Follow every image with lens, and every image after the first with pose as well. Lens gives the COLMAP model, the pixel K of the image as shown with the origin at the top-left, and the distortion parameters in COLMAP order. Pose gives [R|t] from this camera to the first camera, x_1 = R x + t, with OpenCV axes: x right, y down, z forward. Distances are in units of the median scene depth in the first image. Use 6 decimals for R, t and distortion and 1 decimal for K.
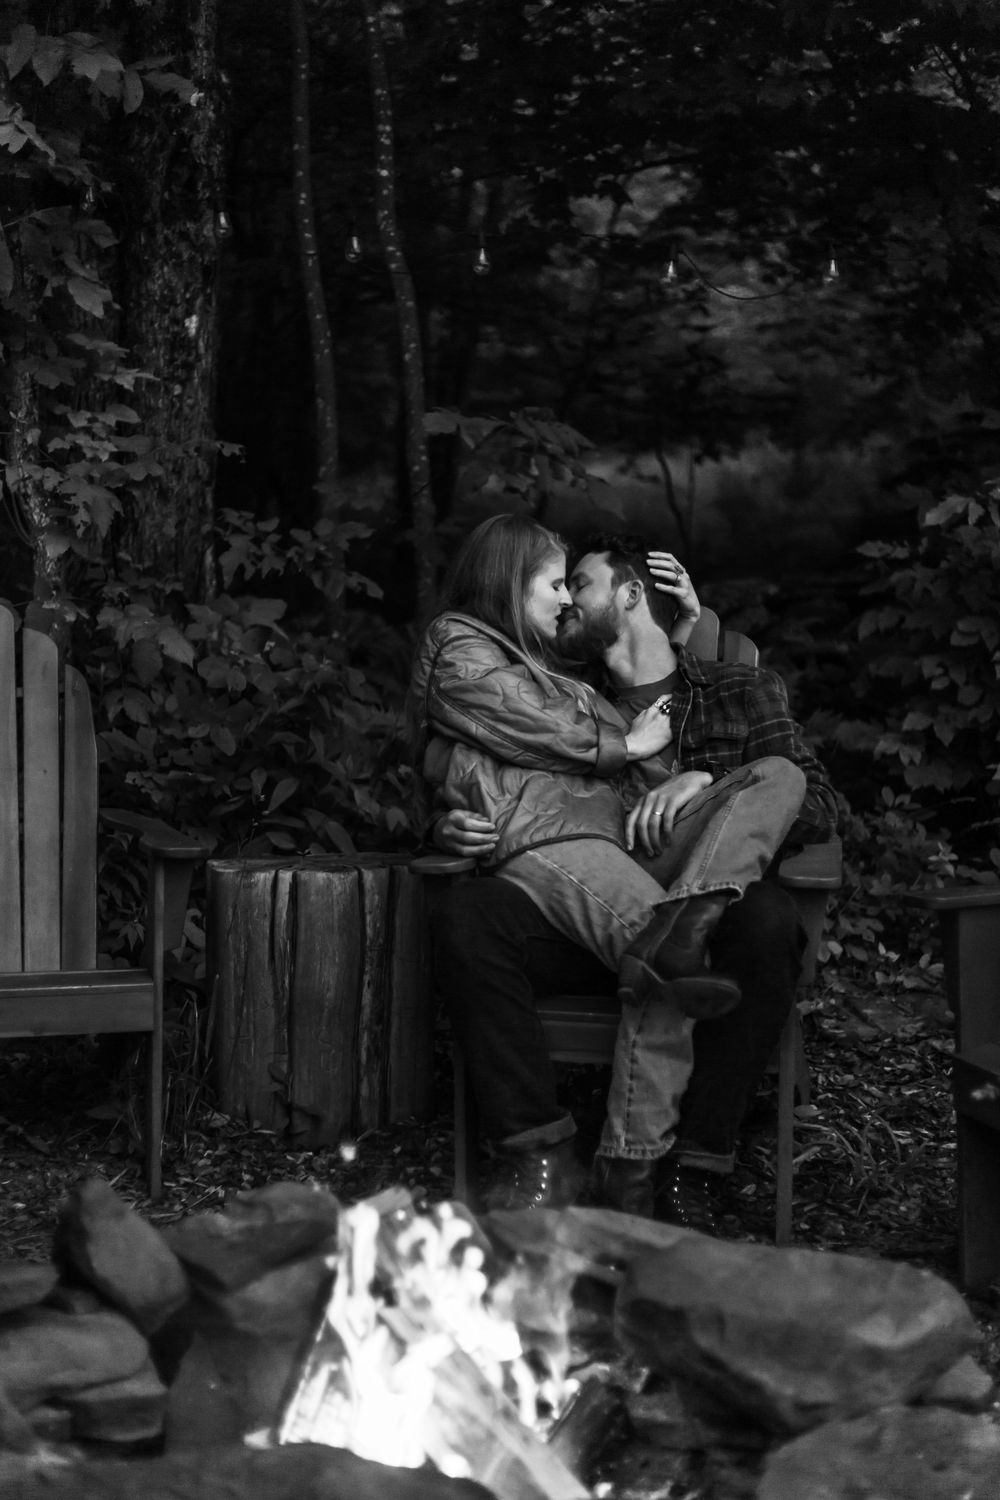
lens RADIAL K [[2186.4, 0, 504.2], [0, 2186.4, 747.5], [0, 0, 1]] dist [0.015159, 0.064096]
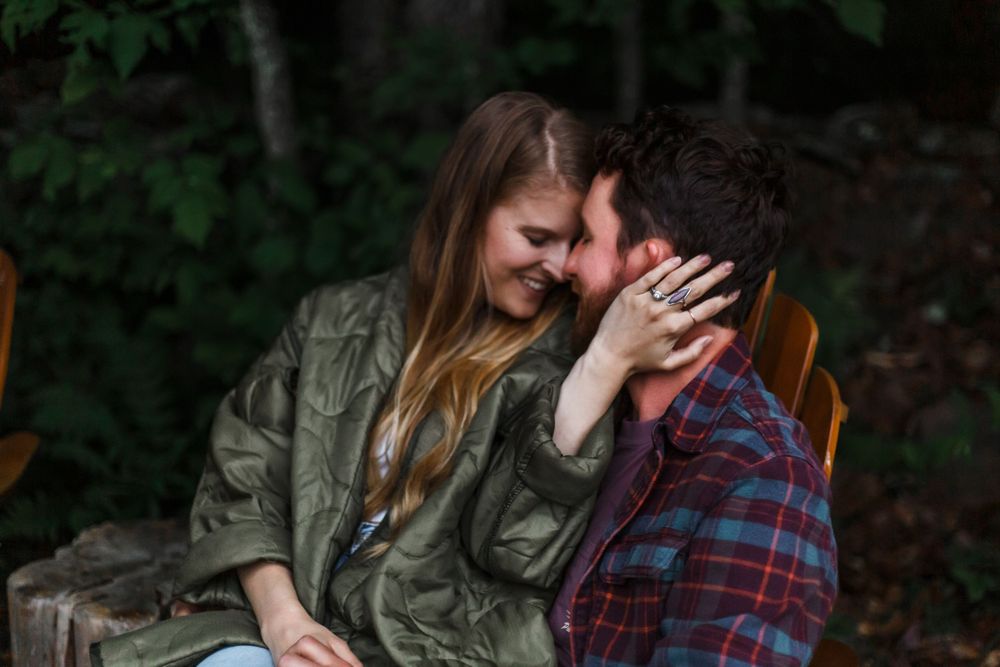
lens RADIAL K [[1471.2, 0, 496.8], [0, 1471.2, 335.7], [0, 0, 1]] dist [0.010367, 0.040648]
pose [[0.912408, 0.102589, -0.396216, 0.204755], [-0.044844, 0.987306, 0.152367, -0.106671], [0.406818, -0.121253, 0.905426, 0.629482]]
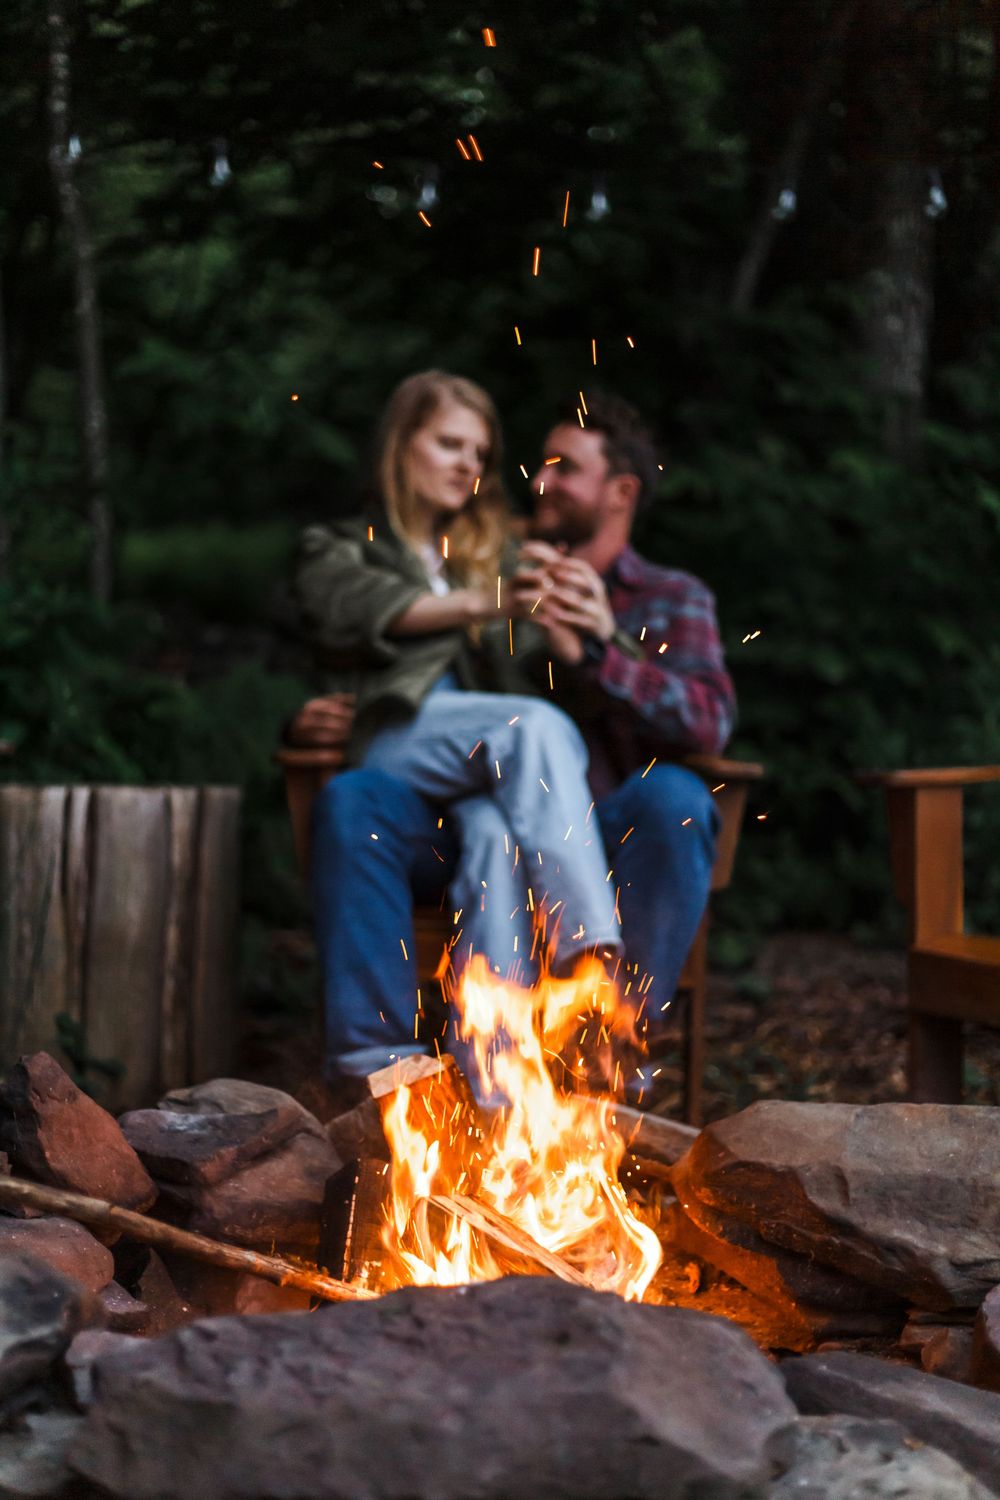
lens RADIAL K [[2206.8, 0, 500.8], [0, 2206.8, 752.1], [0, 0, 1]] dist [0.010367, 0.040648]
pose [[0.971400, 0.013630, 0.237057, -0.144453], [-0.001298, 0.998641, -0.052102, 0.086866], [-0.237445, 0.050304, 0.970098, 0.118651]]
